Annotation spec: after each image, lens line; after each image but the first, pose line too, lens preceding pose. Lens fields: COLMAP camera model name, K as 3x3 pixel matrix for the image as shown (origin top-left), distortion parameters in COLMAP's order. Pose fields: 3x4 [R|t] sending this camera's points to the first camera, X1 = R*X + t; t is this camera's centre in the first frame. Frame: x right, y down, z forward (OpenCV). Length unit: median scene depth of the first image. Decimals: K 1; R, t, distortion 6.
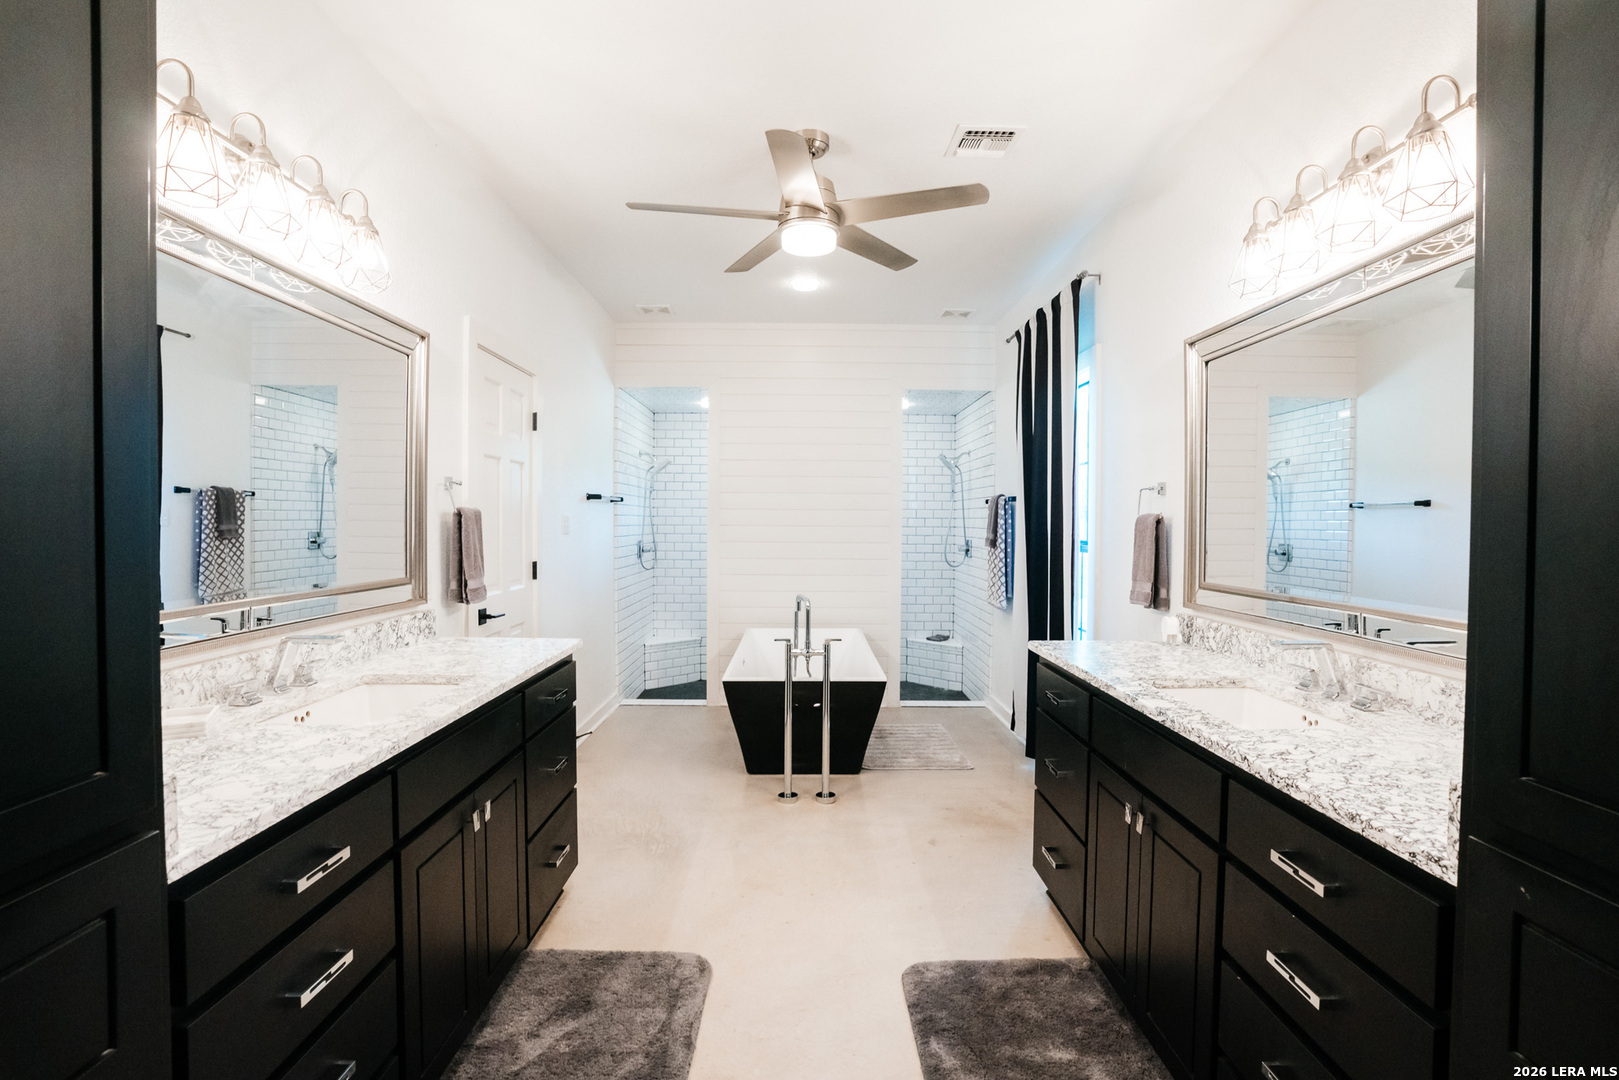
lens RADIAL K [[749.7, 0, 802.4], [0, 749.7, 540.9], [0, 0, 1]] dist [-0.051034, 0.000143]
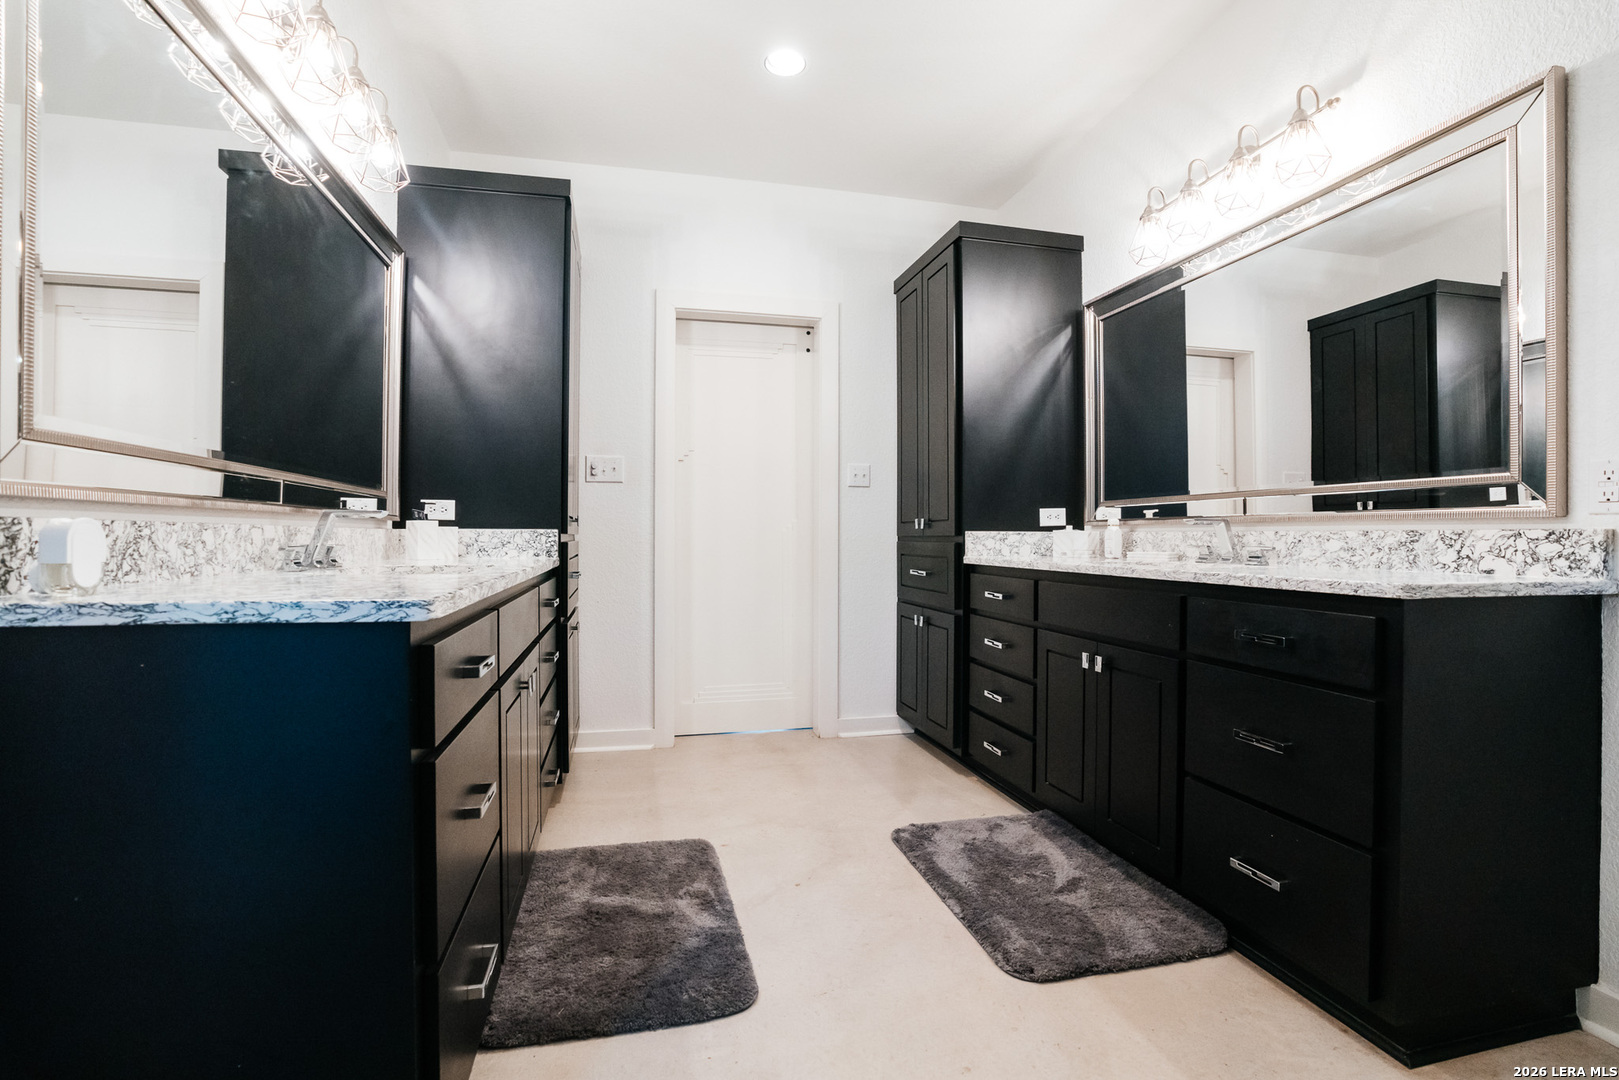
lens RADIAL K [[749.7, 0, 802.4], [0, 749.7, 540.9], [0, 0, 1]] dist [-0.051034, 0.000143]
pose [[-0.975481, -0.008162, -0.219934, 0.239219], [-0.014067, 0.999581, 0.025299, 0.111583], [0.219635, 0.027772, -0.975187, 1.613047]]
